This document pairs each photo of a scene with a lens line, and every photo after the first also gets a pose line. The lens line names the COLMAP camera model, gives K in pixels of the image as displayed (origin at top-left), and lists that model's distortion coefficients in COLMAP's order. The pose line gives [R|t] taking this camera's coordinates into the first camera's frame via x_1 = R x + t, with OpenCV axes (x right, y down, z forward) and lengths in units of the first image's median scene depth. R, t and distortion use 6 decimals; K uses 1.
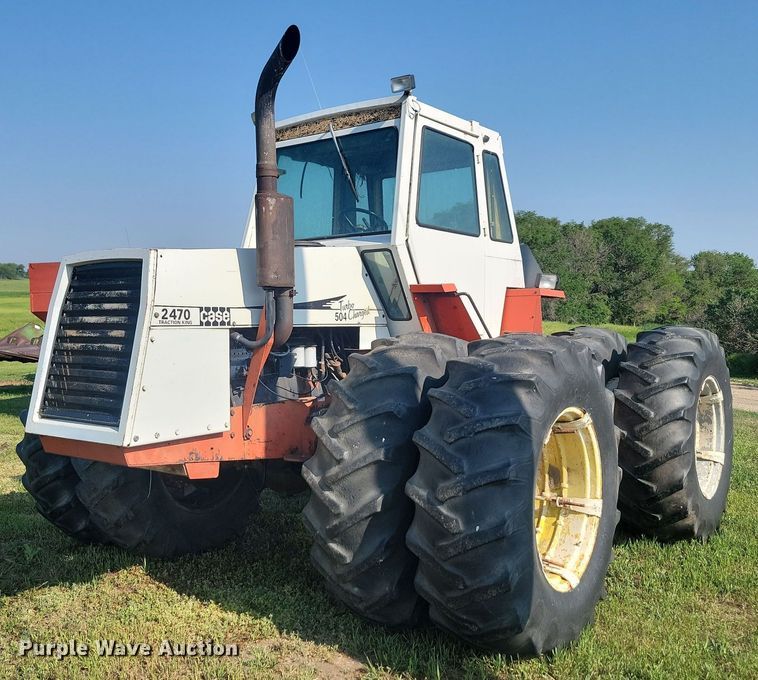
lens RADIAL K [[764.1, 0, 329.6], [0, 764.1, 351.8], [0, 0, 1]] dist [0.043001, 0.000000]
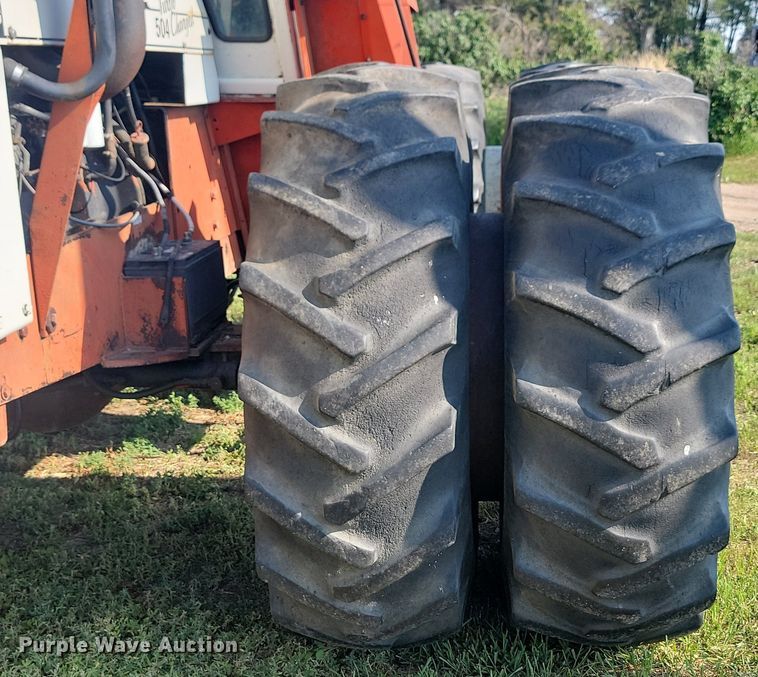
lens RADIAL K [[1082.5, 0, 487.4], [0, 1082.5, 369.3], [0, 0, 1]] dist [0.014672, 0.000000]
pose [[0.798268, -0.156247, 0.581683, -0.284411], [0.019068, 0.971837, 0.234879, 0.002104], [-0.602000, -0.176405, 0.778766, 0.443266]]
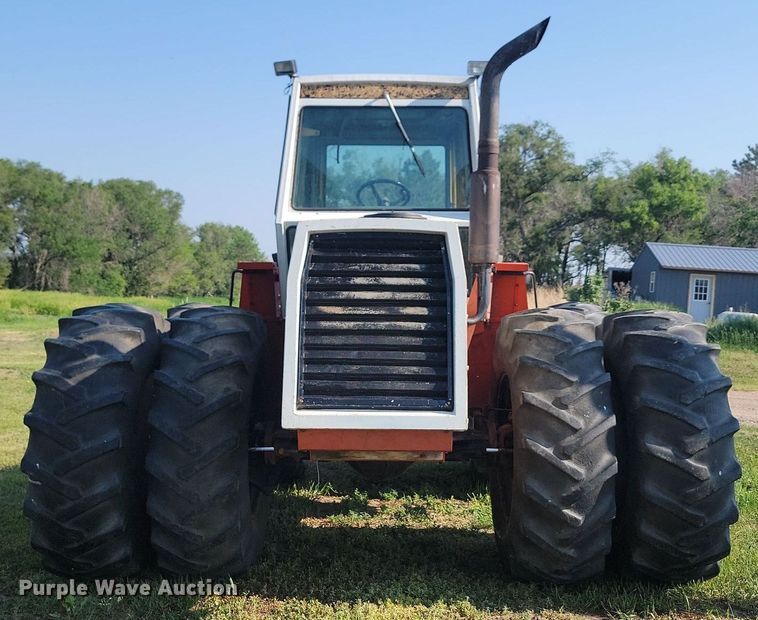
lens RADIAL K [[865.1, 0, 384.7], [0, 865.1, 318.3], [0, 0, 1]] dist [0.046181, 0.000000]
pose [[0.803337, -0.005599, 0.595499, -0.890113], [0.011935, 0.999906, -0.006698, -0.008283], [-0.595406, 0.012488, 0.803328, 0.180702]]
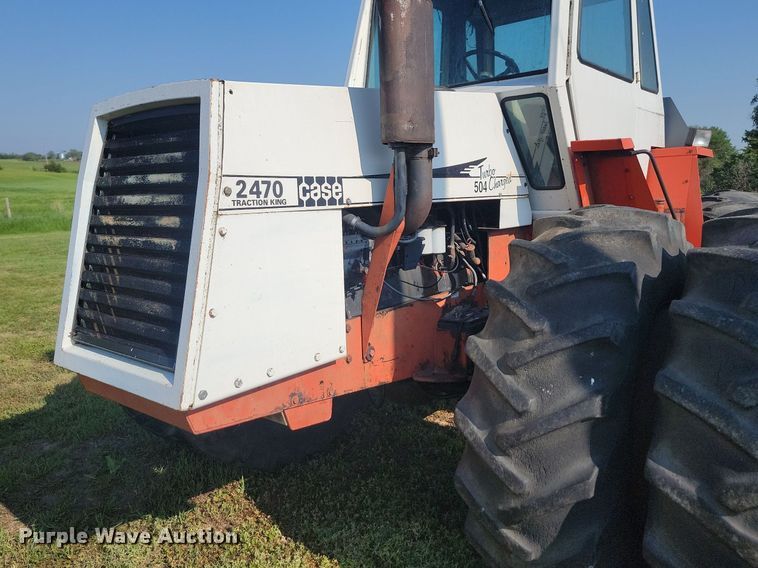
lens RADIAL K [[582.4, 0, 374.7], [0, 582.4, 283.5], [0, 0, 1]] dist [0.065459, -0.051979]
pose [[0.999315, -0.017372, -0.032688, -0.089565], [0.021072, 0.992966, 0.116506, -0.025225], [0.030434, -0.117115, 0.992652, 0.500703]]
